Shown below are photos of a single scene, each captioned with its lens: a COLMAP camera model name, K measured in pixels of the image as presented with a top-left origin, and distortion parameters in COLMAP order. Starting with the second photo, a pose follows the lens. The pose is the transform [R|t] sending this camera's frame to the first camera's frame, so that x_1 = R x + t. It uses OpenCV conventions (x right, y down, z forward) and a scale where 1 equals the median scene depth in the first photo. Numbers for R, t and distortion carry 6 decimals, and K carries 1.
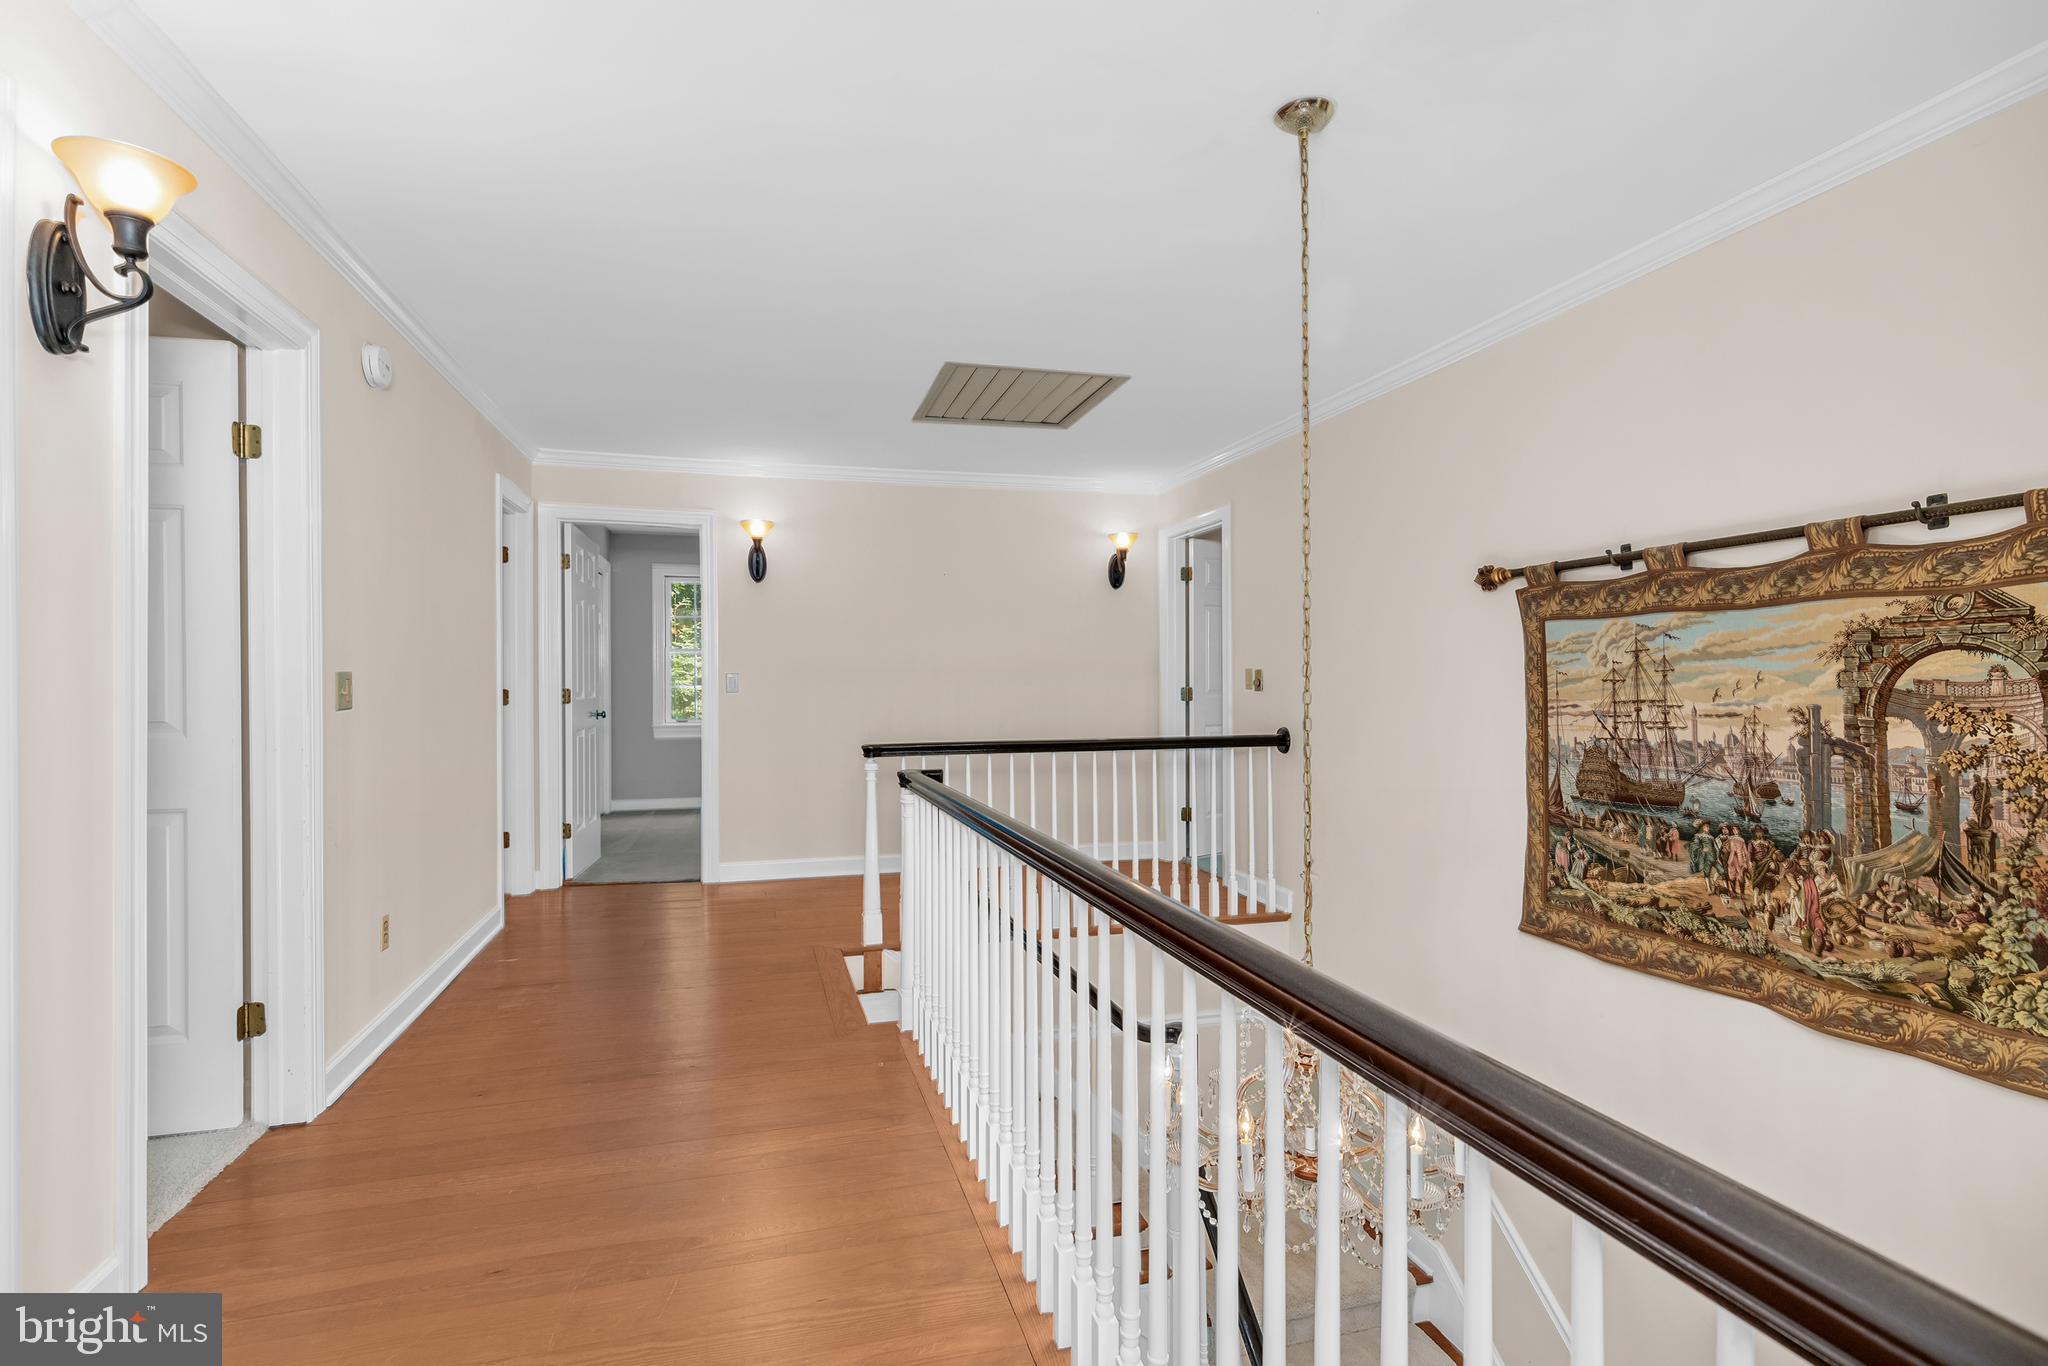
lens RADIAL K [[999.8, 0, 999.8], [0, 999.8, 671.7], [0, 0, 1]] dist [0.001199, 0.000157]
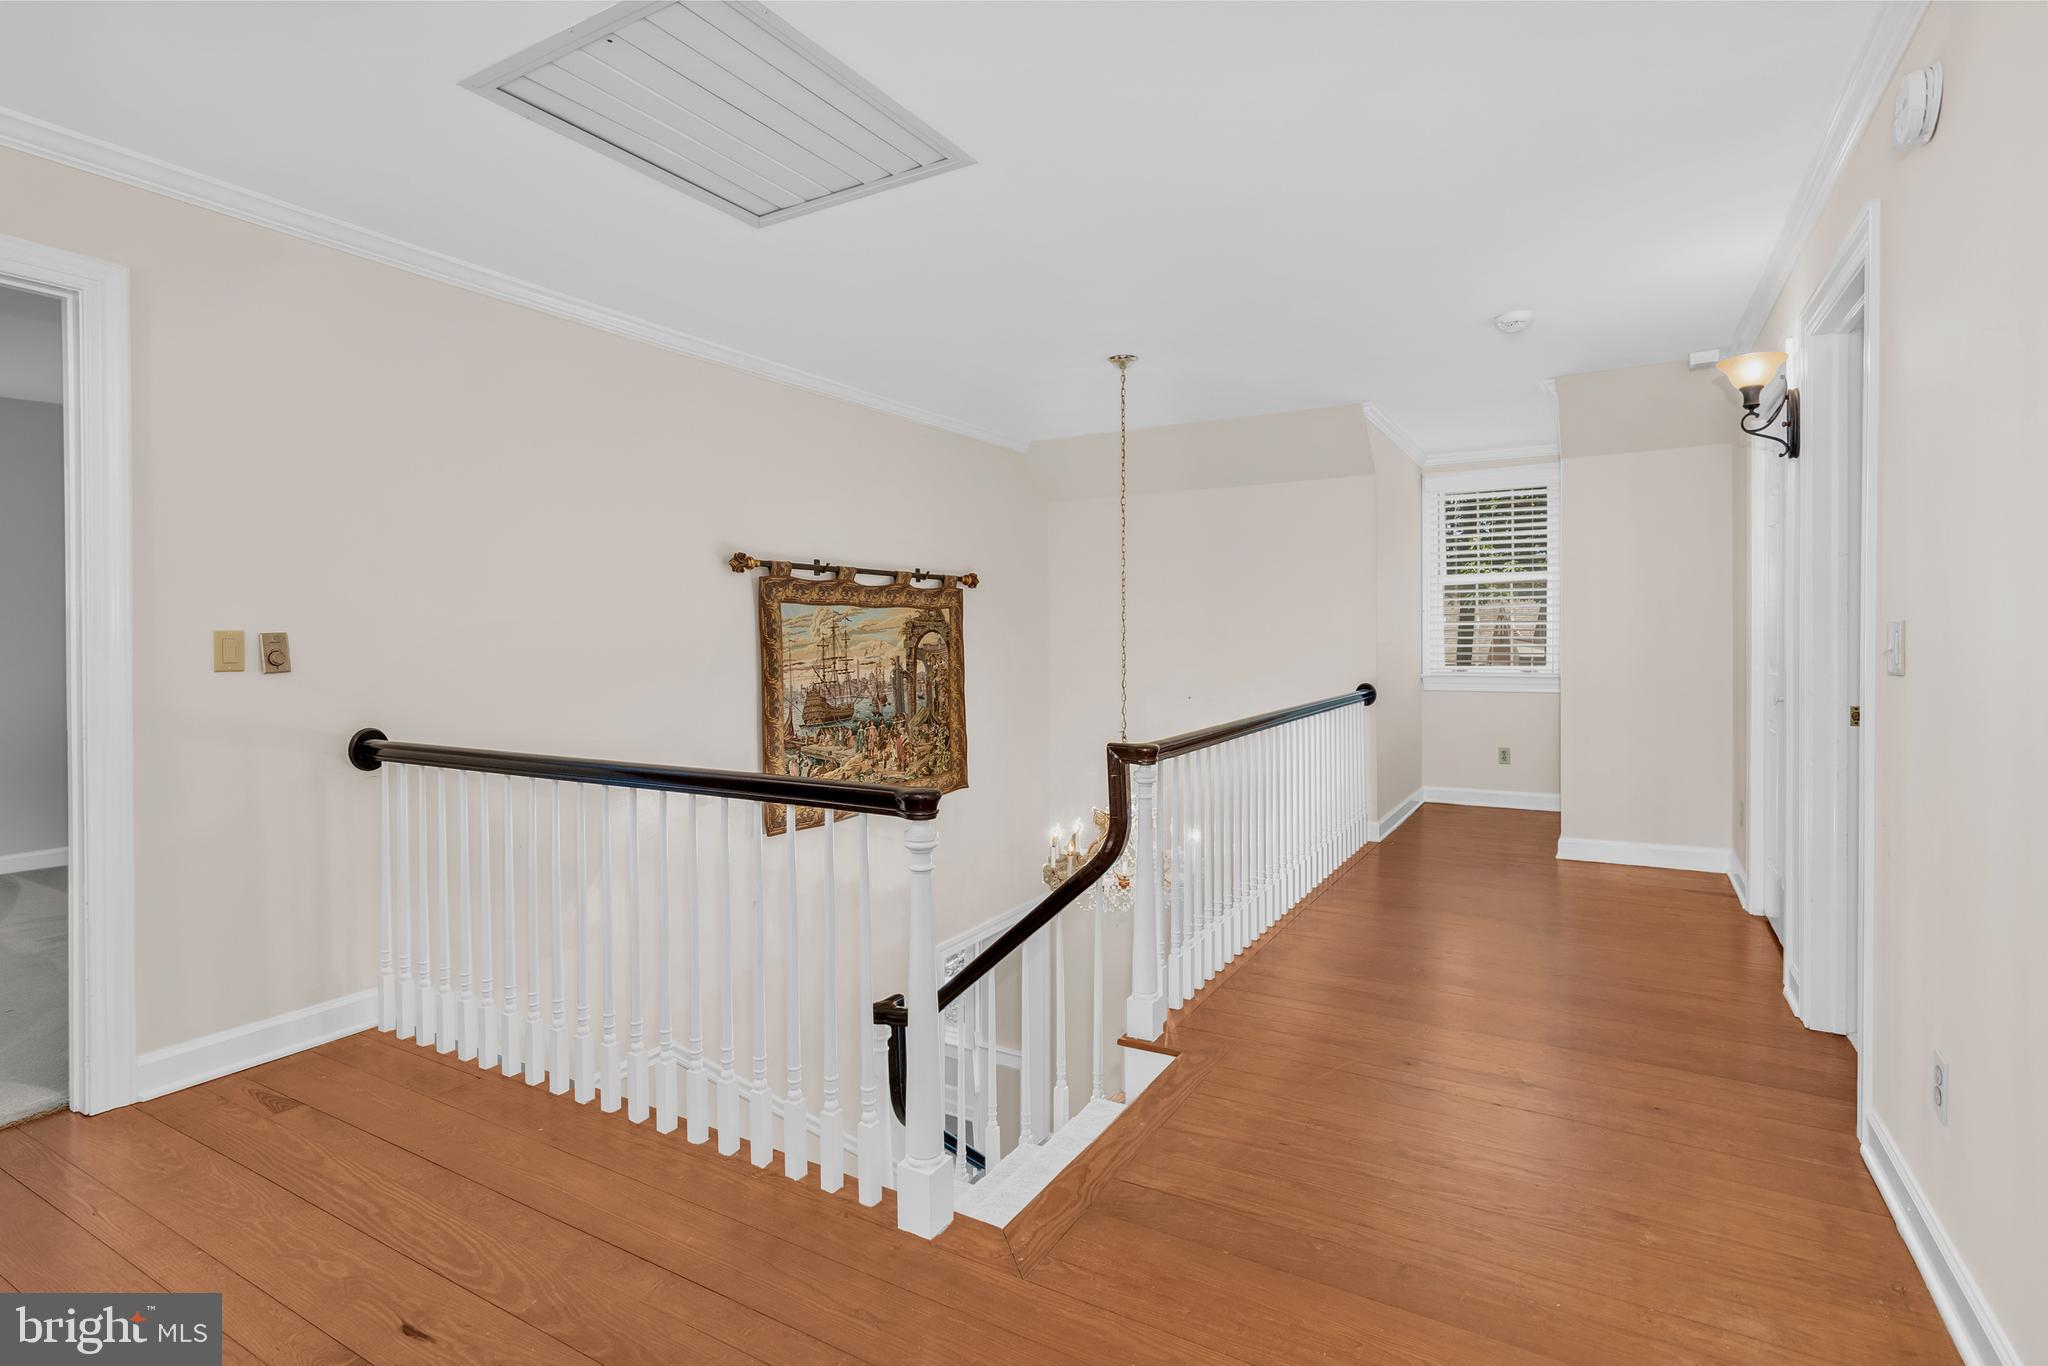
lens RADIAL K [[999.8, 0, 999.8], [0, 999.8, 671.7], [0, 0, 1]] dist [0.001199, 0.000157]
pose [[-0.699500, -0.010618, 0.714553, -0.777655], [0.007681, 0.999720, 0.022374, 0.018739], [-0.714591, 0.021139, -0.699223, 2.098226]]
